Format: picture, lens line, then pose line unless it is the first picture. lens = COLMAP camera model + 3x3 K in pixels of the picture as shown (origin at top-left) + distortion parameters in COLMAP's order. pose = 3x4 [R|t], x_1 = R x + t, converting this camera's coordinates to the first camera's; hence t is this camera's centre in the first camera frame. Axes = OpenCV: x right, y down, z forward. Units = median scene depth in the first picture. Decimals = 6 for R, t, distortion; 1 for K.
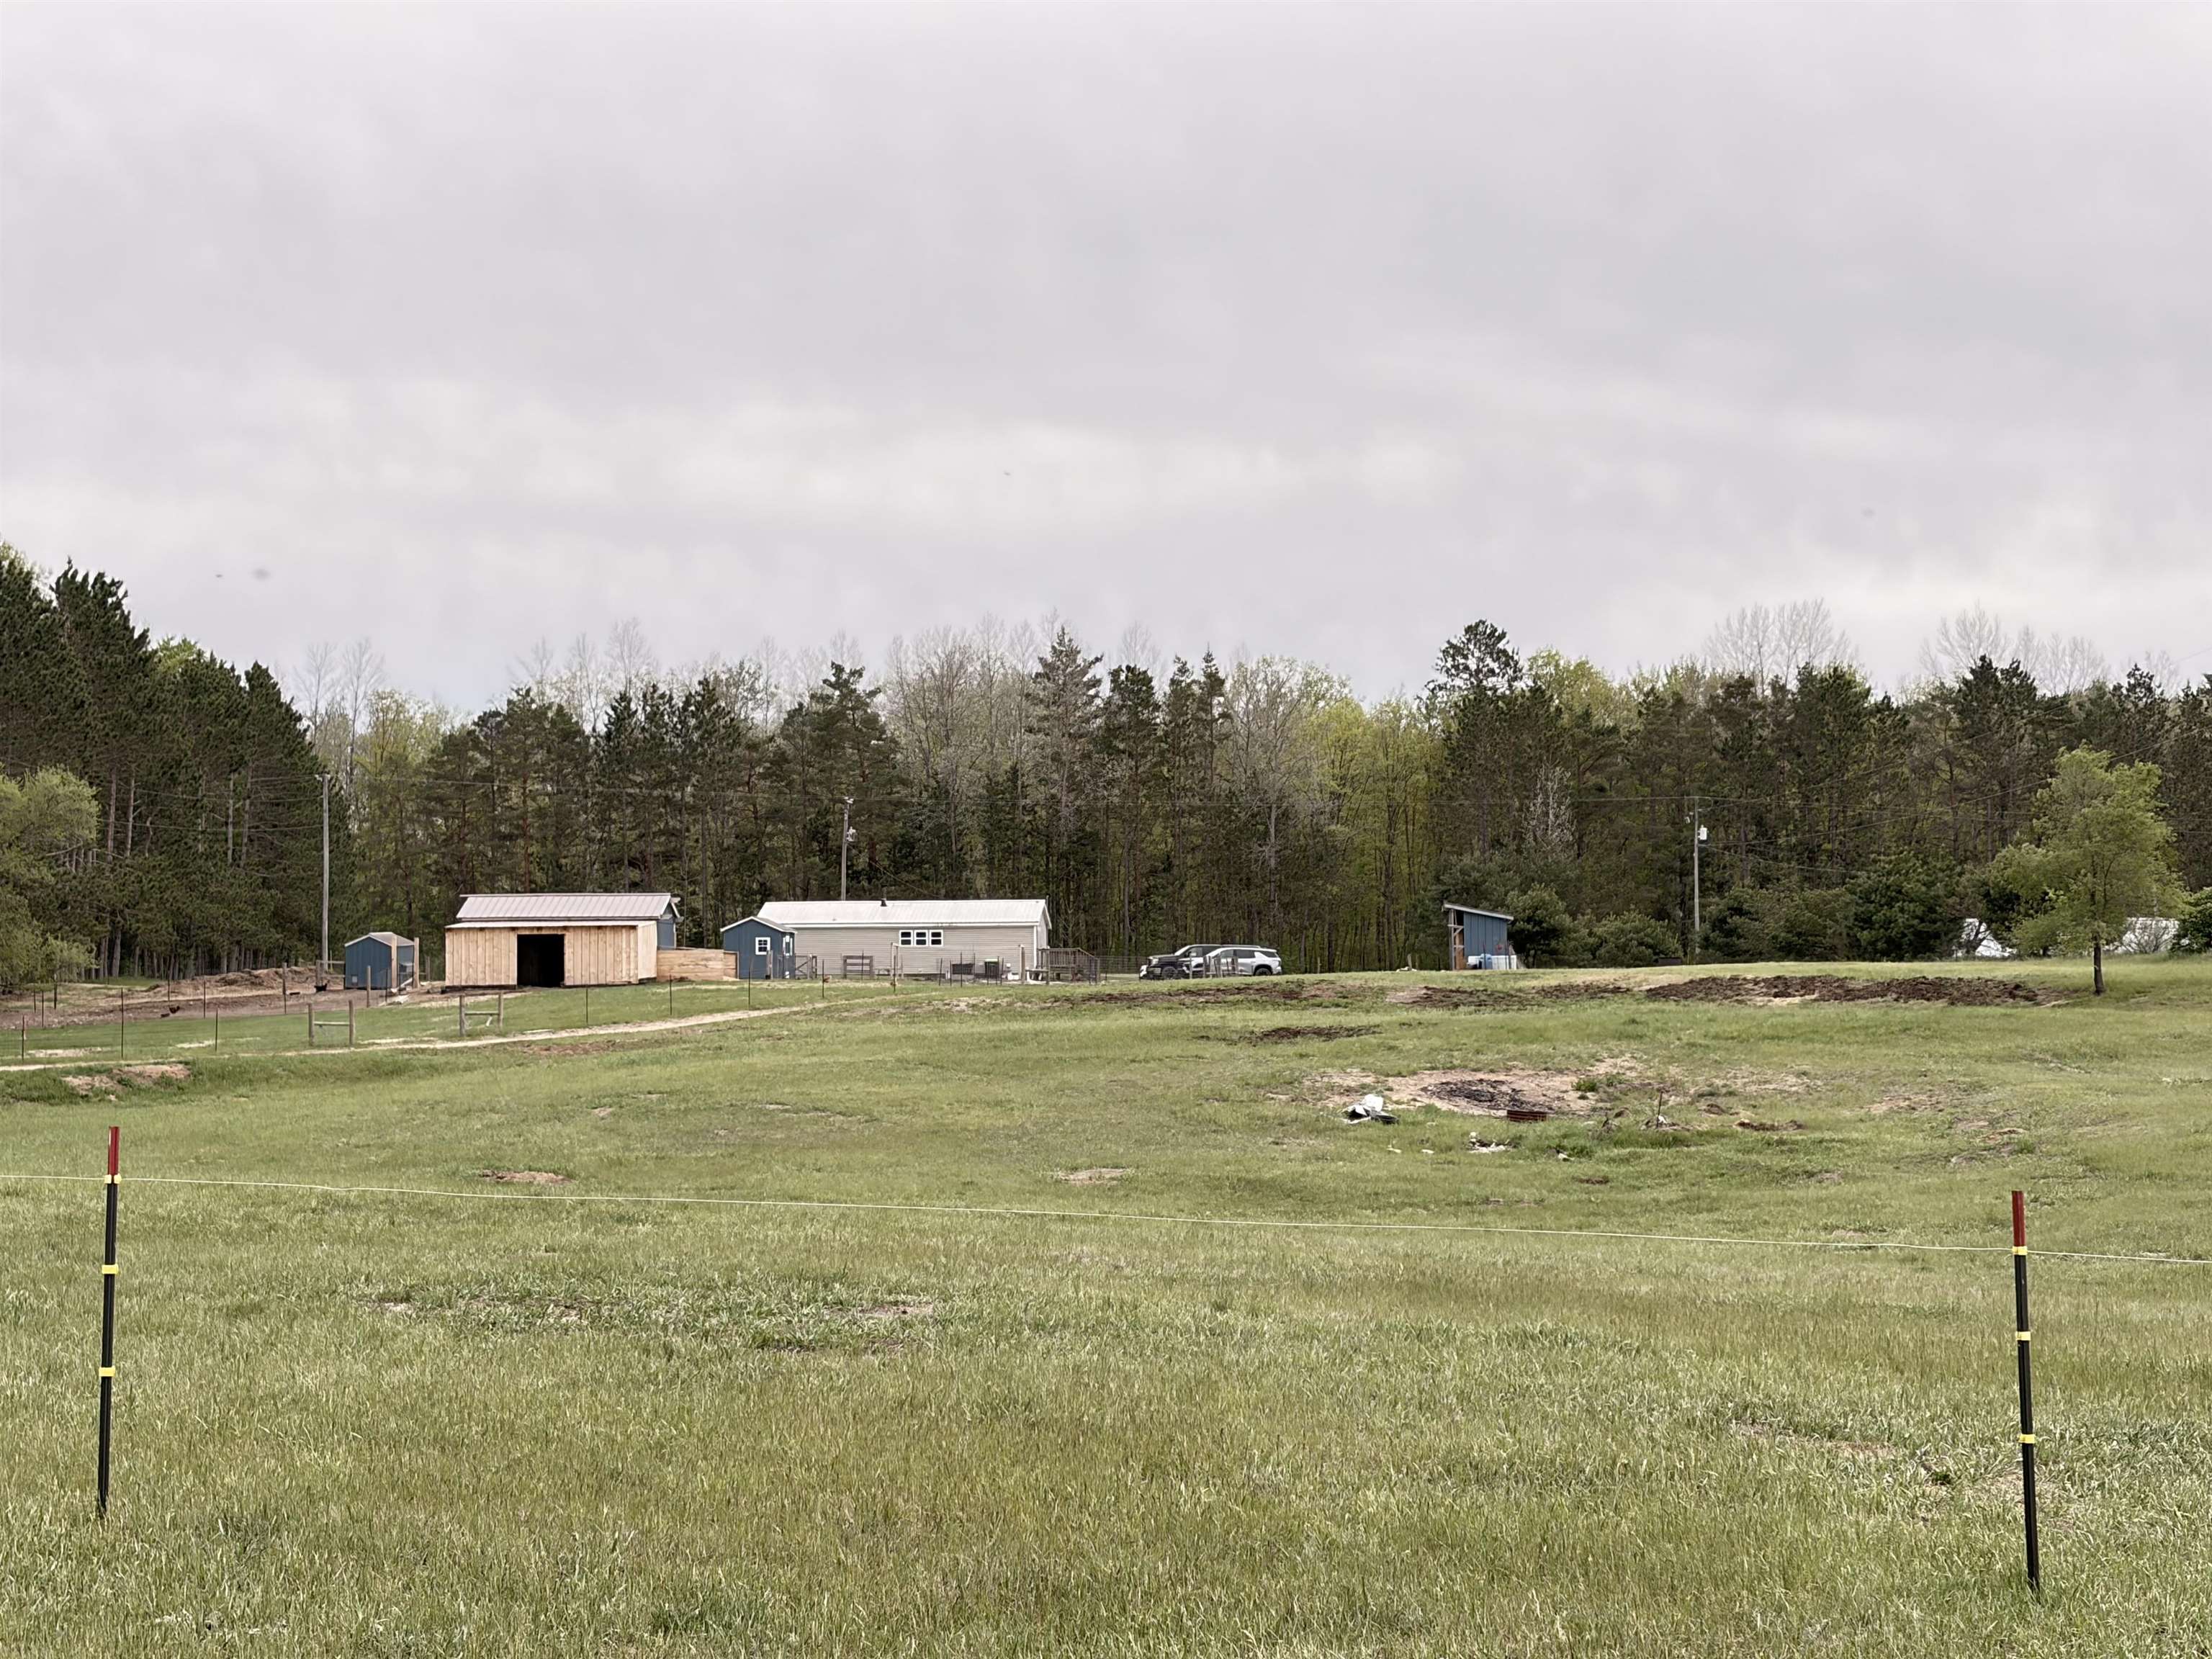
lens RADIAL K [[3479.5, 0, 1106.0], [0, 3479.5, 829.5], [0, 0, 1]] dist [0.243494, -1.003008]
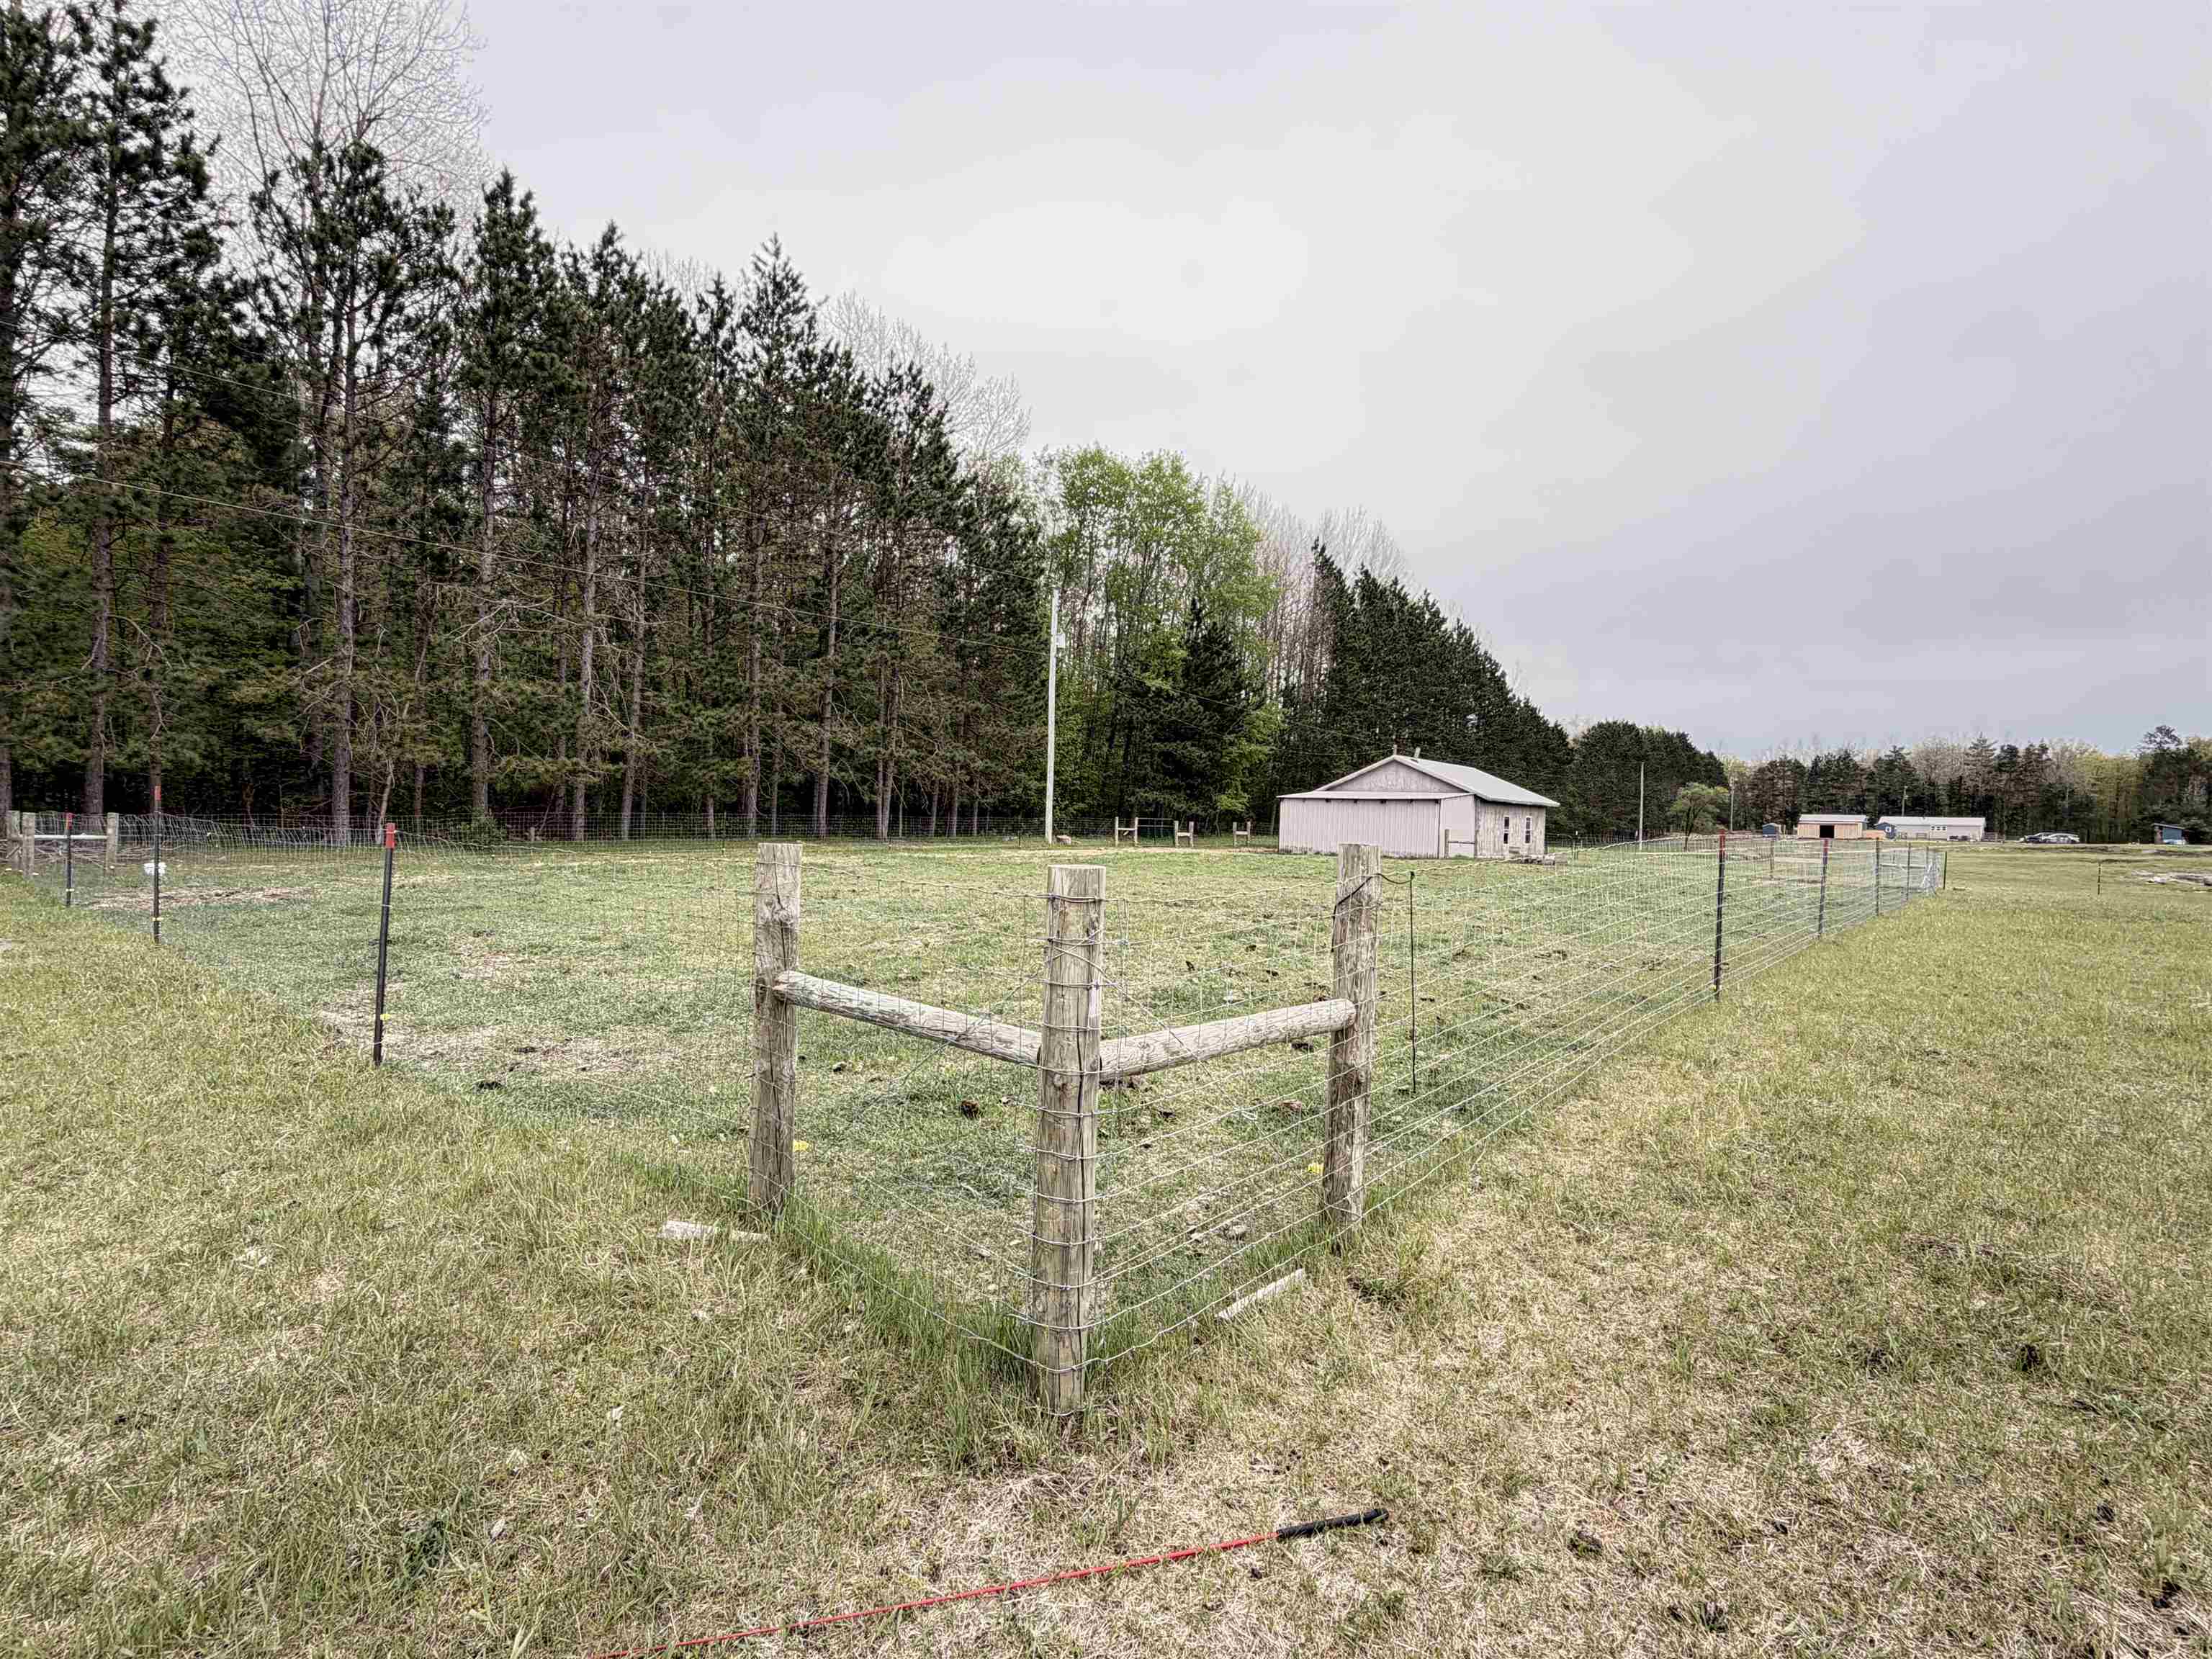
lens RADIAL K [[941.6, 0, 1106.0], [0, 941.6, 829.5], [0, 0, 1]] dist [0.000146, -0.008614]
pose [[0.747219, 0.034206, -0.663697, -0.046034], [-0.001598, 0.998764, 0.049676, -0.011336], [0.664576, -0.036058, 0.746350, -0.229757]]
